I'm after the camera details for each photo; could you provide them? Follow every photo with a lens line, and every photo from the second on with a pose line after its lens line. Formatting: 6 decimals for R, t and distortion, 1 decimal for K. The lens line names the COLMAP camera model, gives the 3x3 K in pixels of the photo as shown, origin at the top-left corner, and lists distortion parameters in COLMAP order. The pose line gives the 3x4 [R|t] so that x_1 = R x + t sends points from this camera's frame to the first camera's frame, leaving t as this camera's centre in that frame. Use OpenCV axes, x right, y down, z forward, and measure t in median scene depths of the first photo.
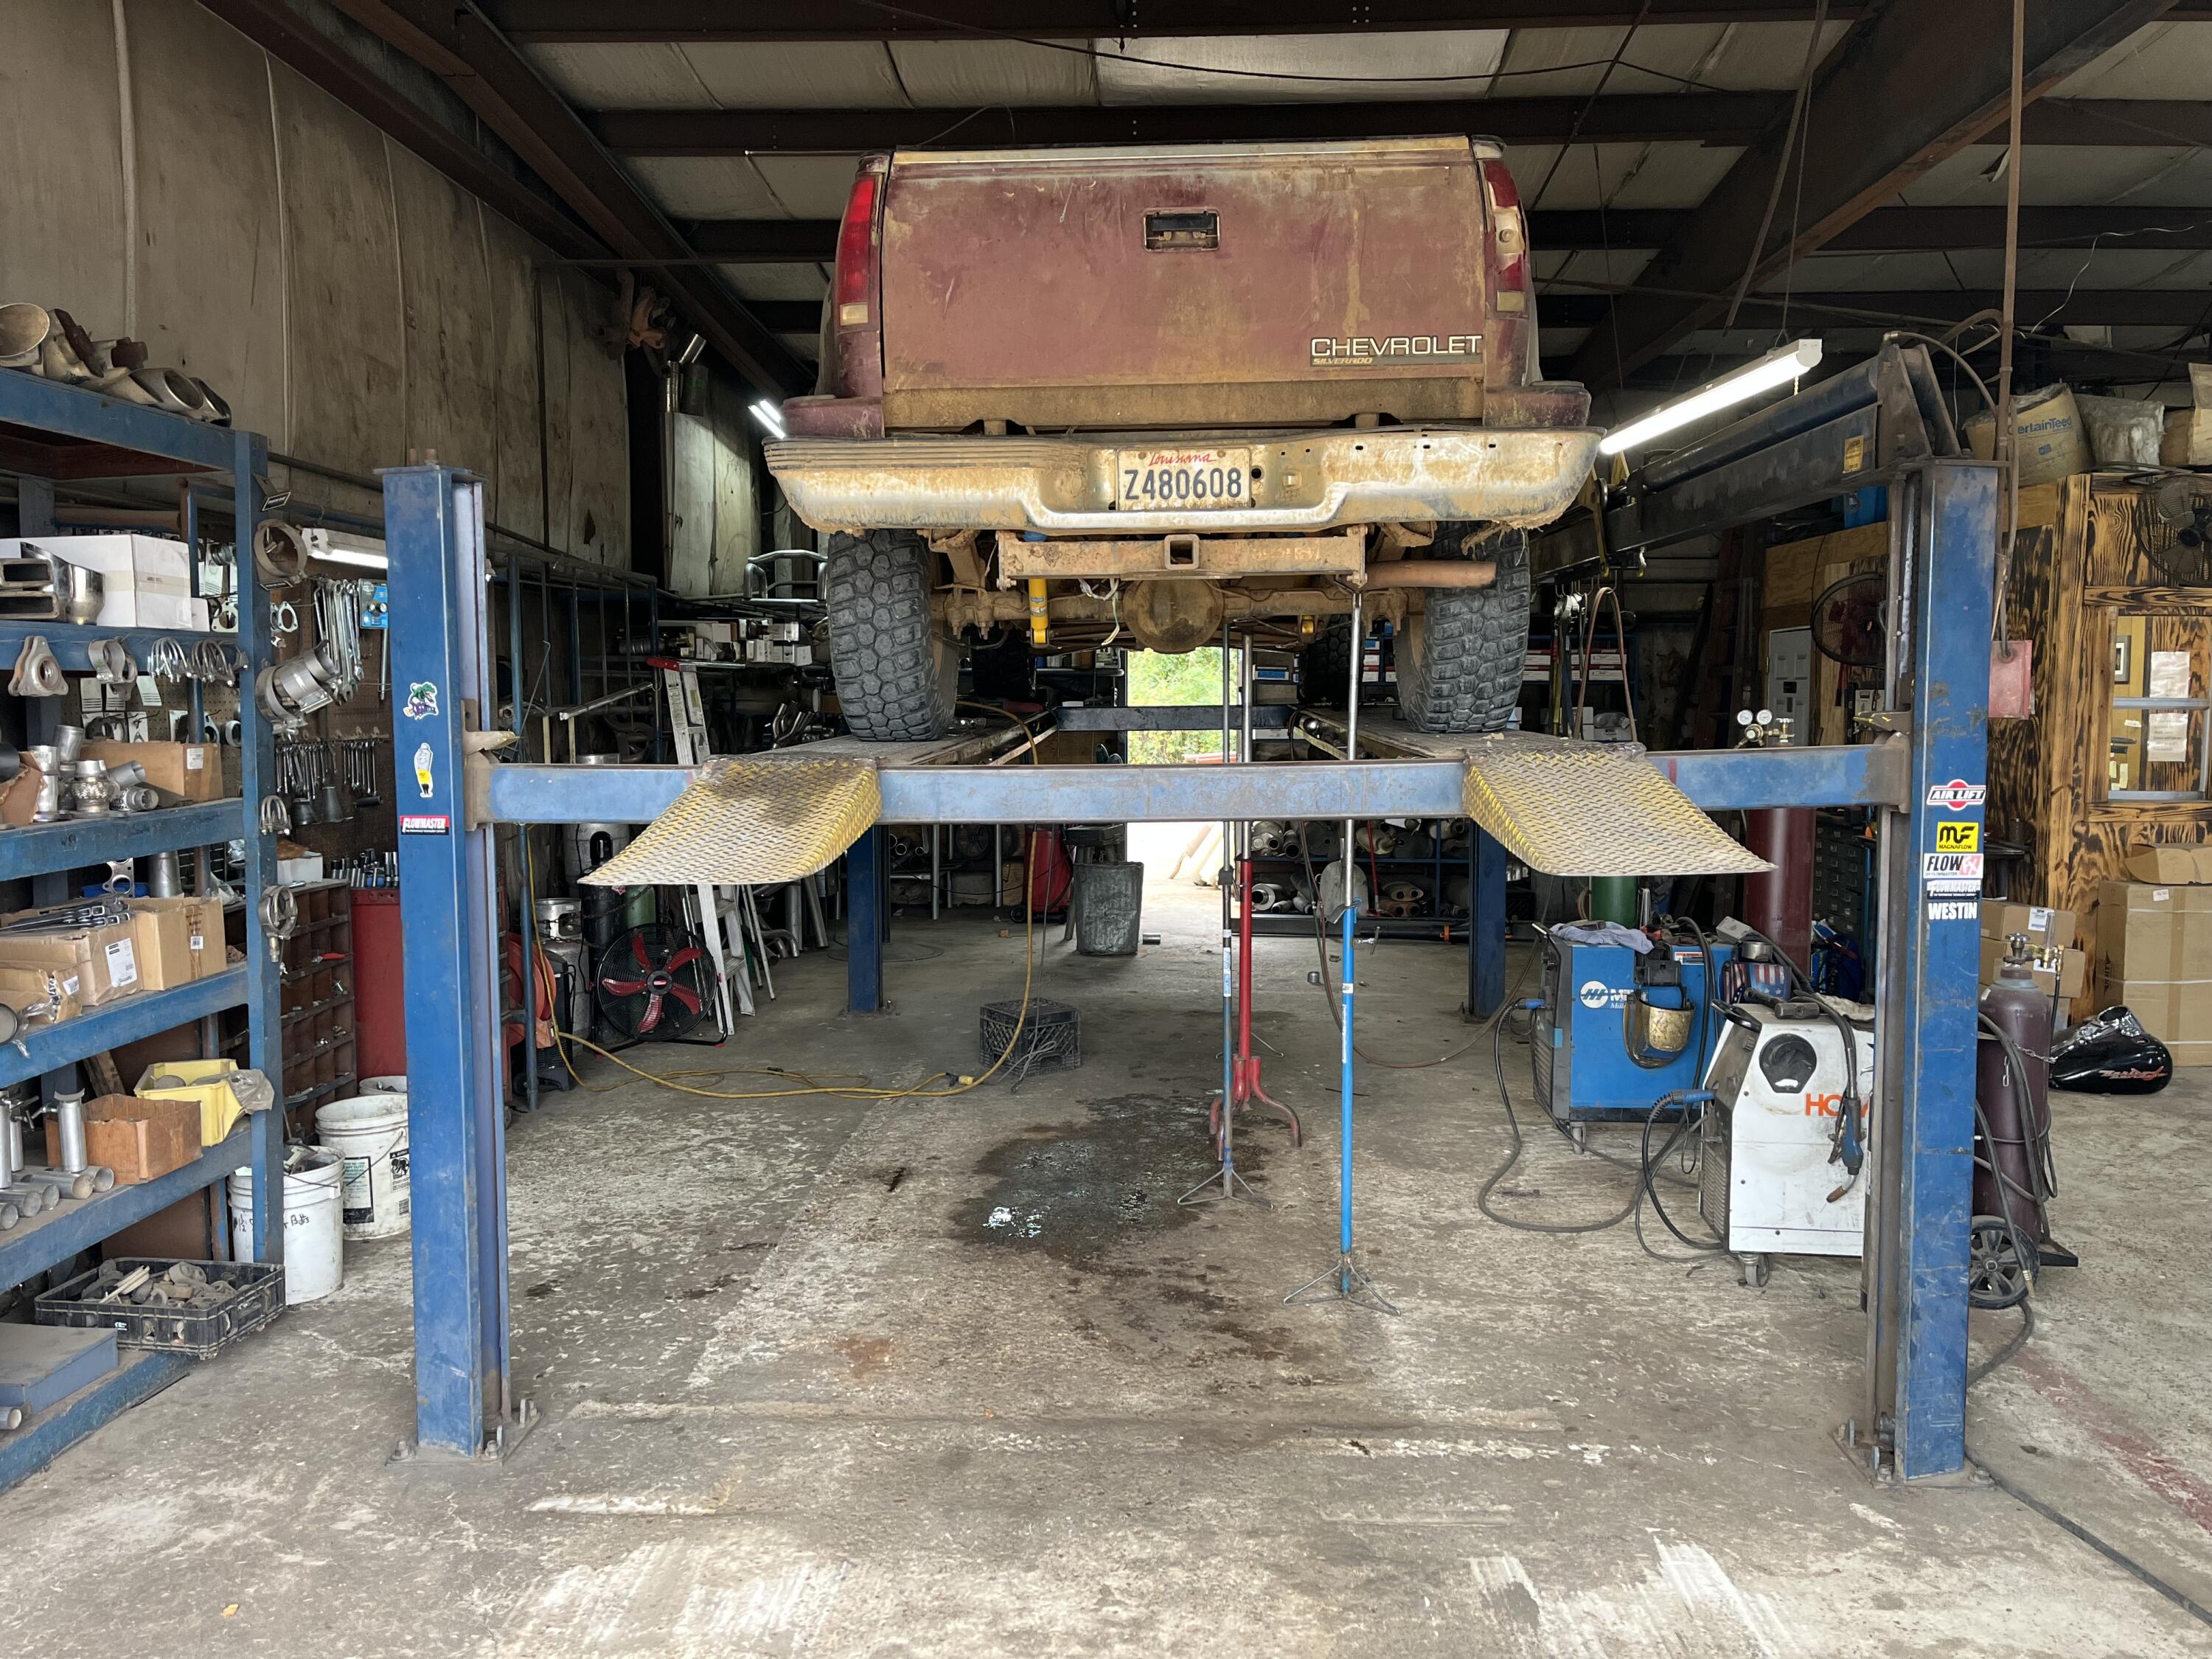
lens RADIAL K [[1680.6, 0, 1114.5], [0, 1680.6, 812.4], [0, 0, 1]] dist [0.079491, -0.109155]
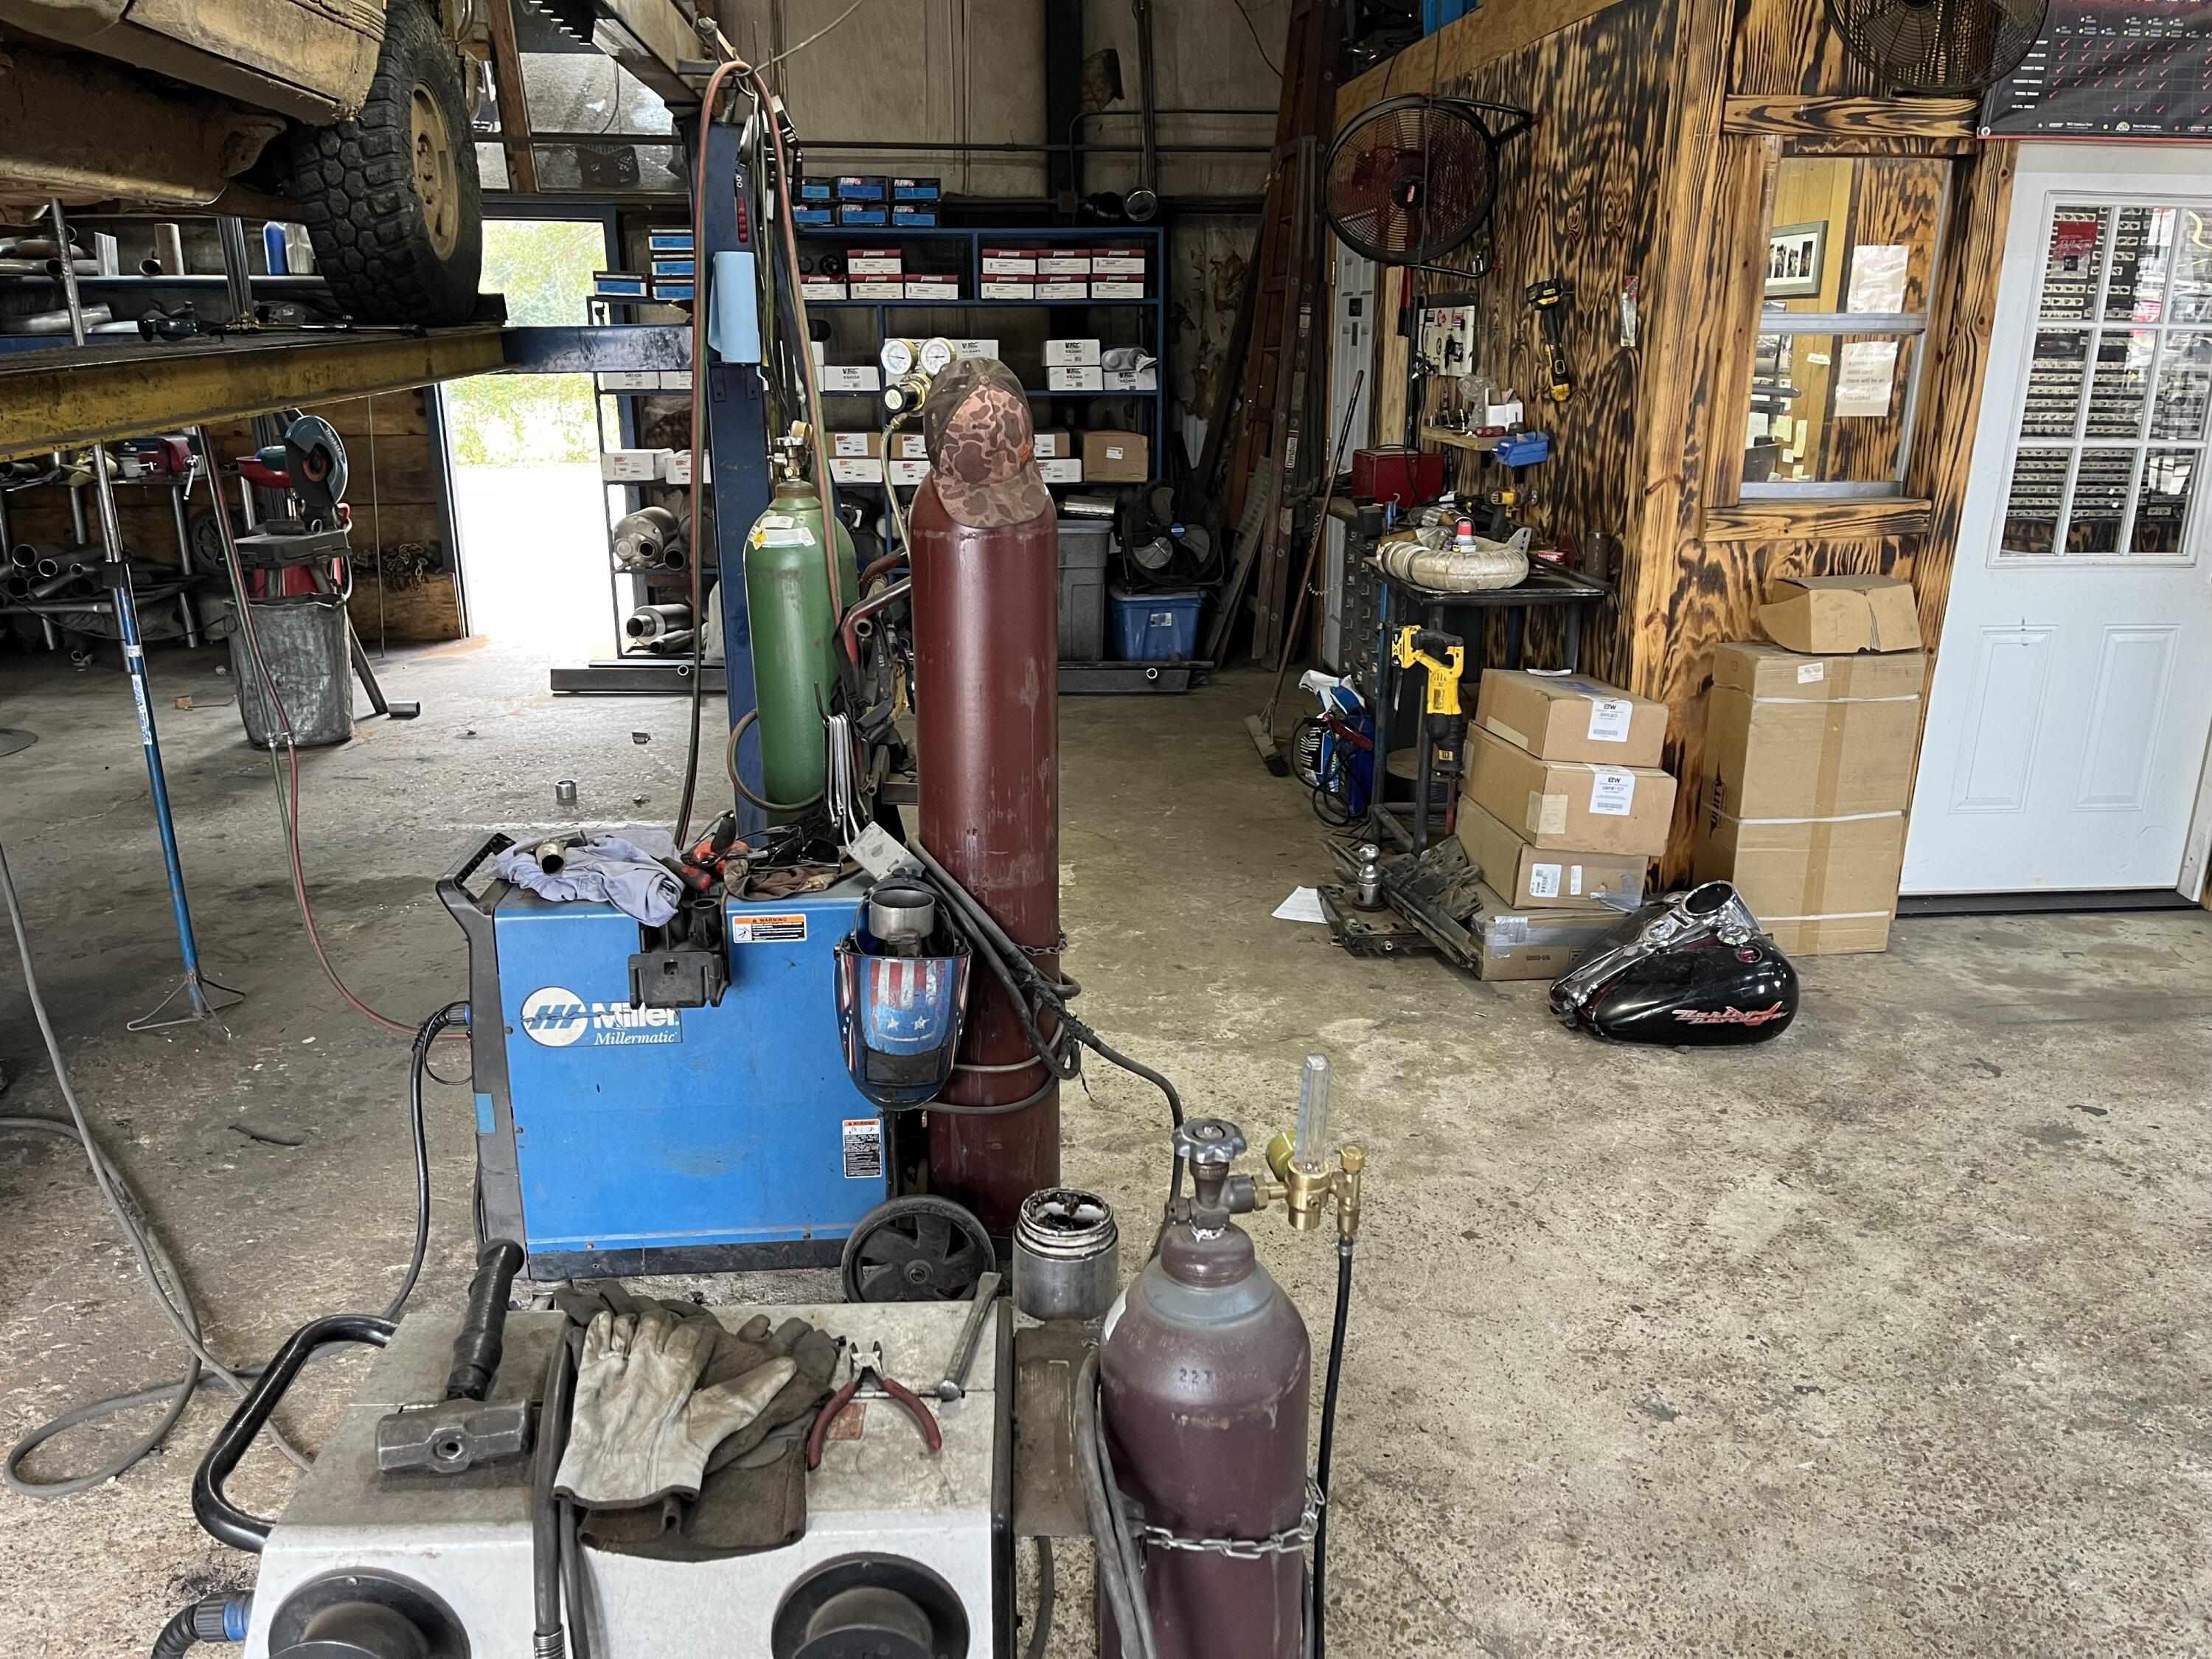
lens RADIAL K [[1680.6, 0, 1096.2], [0, 1680.6, 832.3], [0, 0, 1]] dist [0.079491, -0.109155]
pose [[0.991821, -0.040335, 0.121093, 0.295886], [0.013058, 0.975840, 0.218094, -0.026113], [-0.126964, -0.214729, 0.968386, 0.453273]]
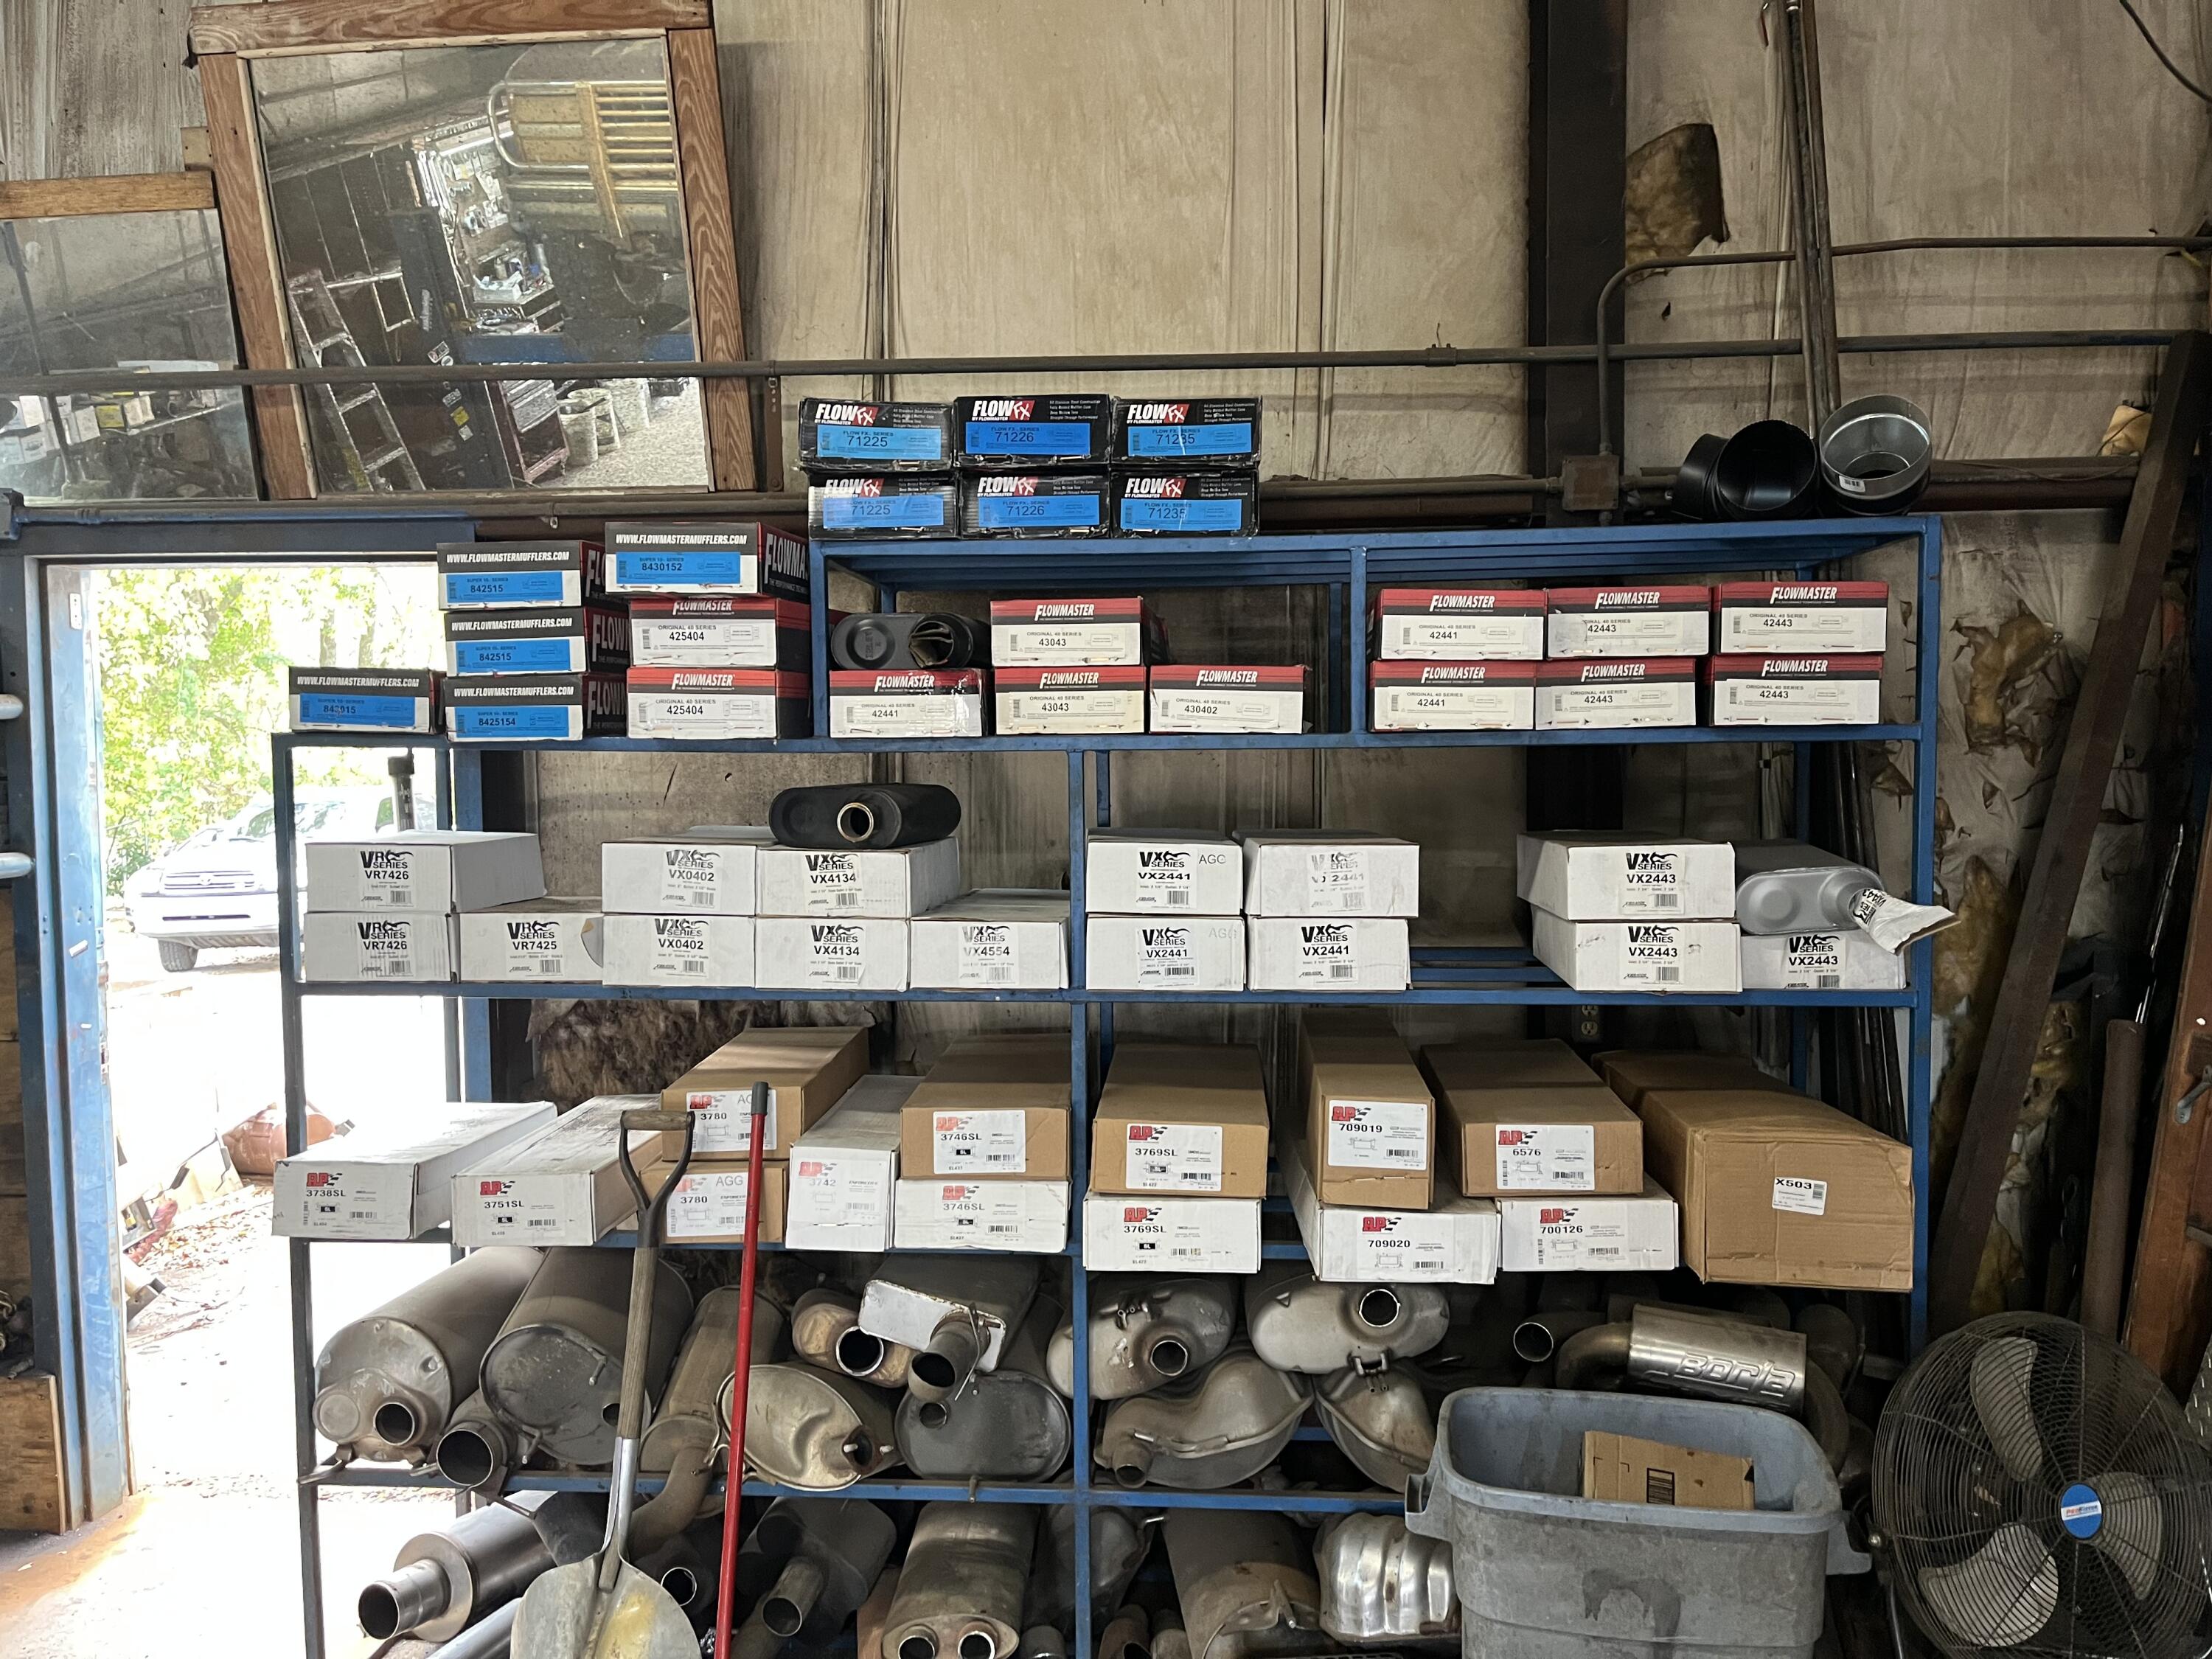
lens RADIAL K [[1680.6, 0, 1105.8], [0, 1680.6, 836.2], [0, 0, 1]] dist [0.079491, -0.109155]
pose [[0.999185, -0.008380, -0.039484, 0.323726], [0.007916, 0.999898, -0.011883, -0.095405], [0.039579, 0.011561, 0.999150, 1.199245]]
